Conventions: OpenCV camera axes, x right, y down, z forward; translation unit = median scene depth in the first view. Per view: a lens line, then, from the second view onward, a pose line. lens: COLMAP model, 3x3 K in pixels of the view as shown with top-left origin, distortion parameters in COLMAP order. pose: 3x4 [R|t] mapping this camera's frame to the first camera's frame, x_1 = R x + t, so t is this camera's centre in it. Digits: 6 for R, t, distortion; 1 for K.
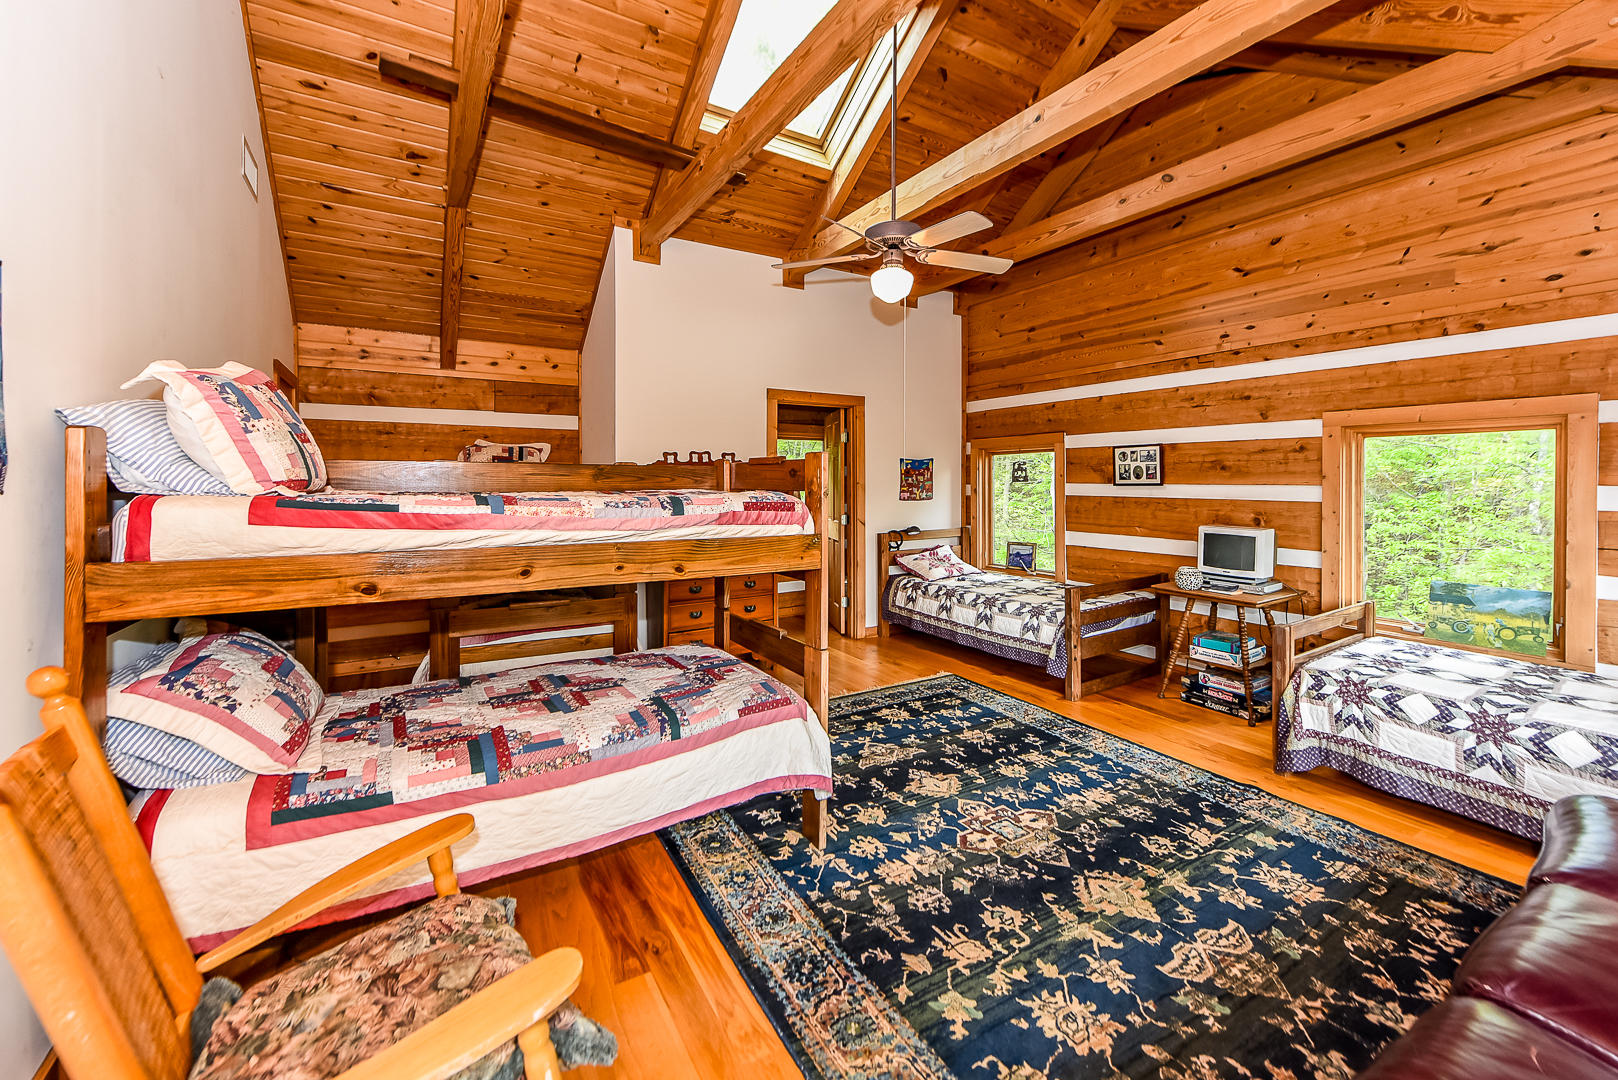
lens RADIAL K [[661.3, 0, 860.4], [0, 661.3, 480.8], [0, 0, 1]] dist [0.004084, -0.001184]
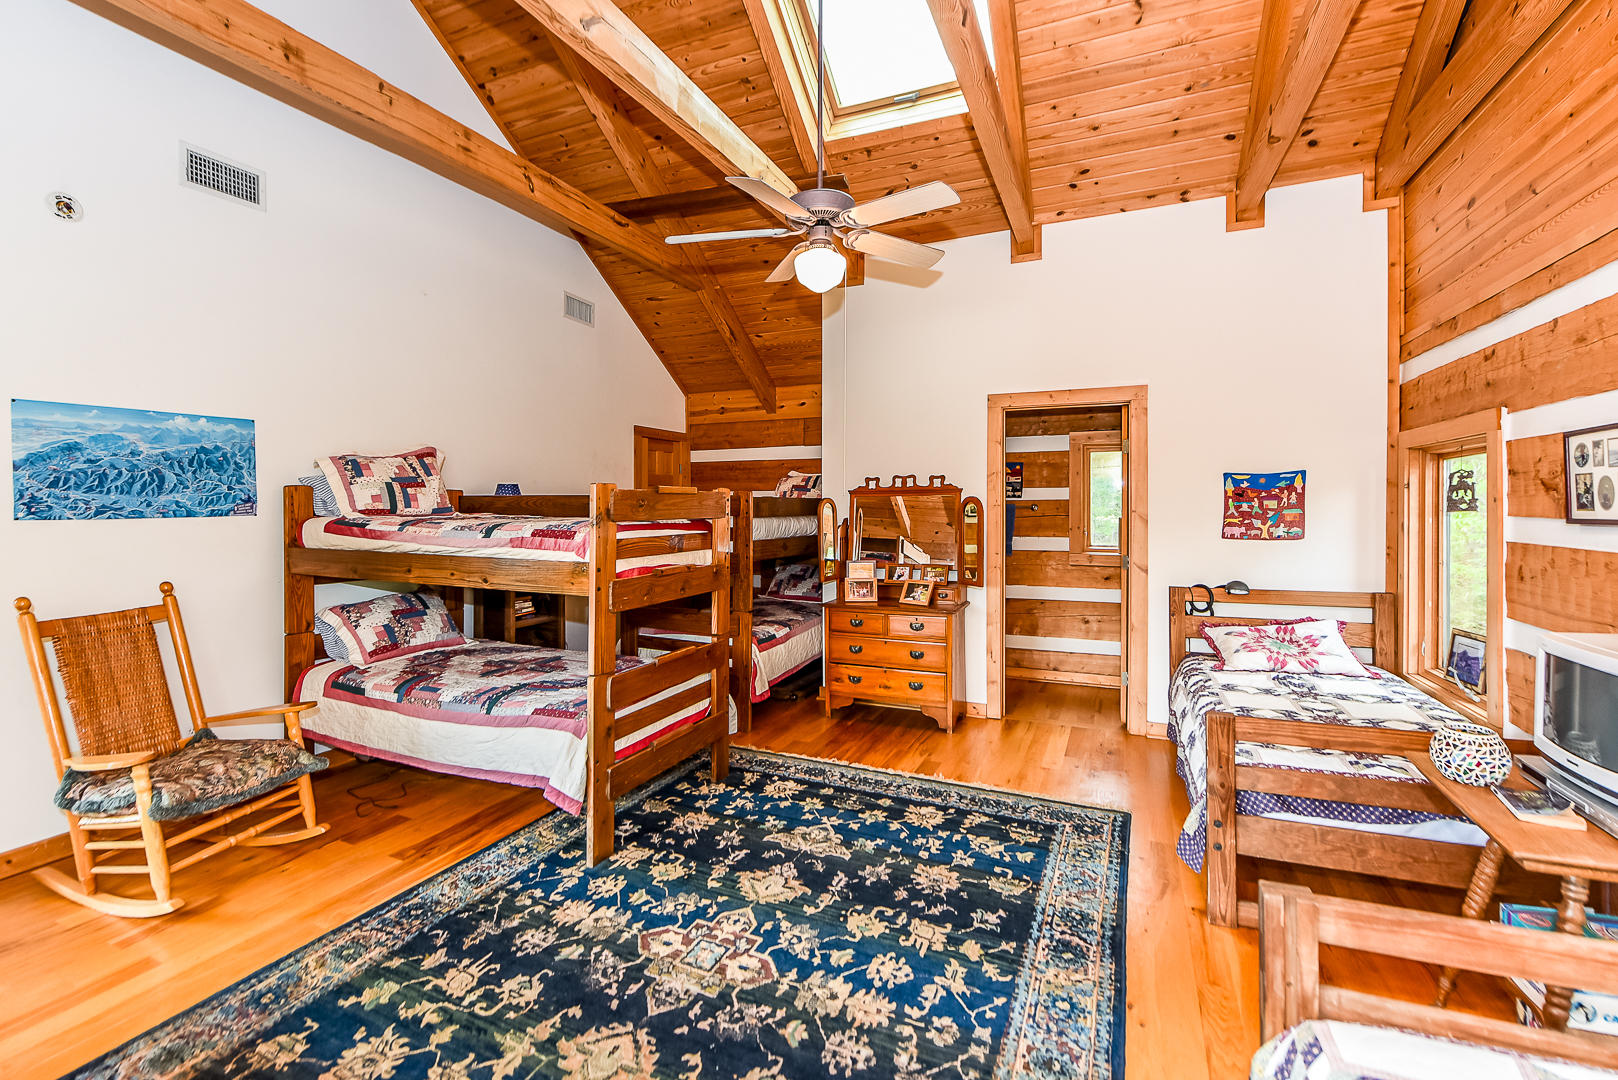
lens RADIAL K [[735.6, 0, 787.1], [0, 735.6, 505.2], [0, 0, 1]] dist [-0.000718, -0.001230]
pose [[0.524835, 0.002495, -0.851200, 0.861072], [0.001016, 0.999993, 0.003558, -0.010772], [0.851203, -0.002732, 0.524829, 0.526712]]
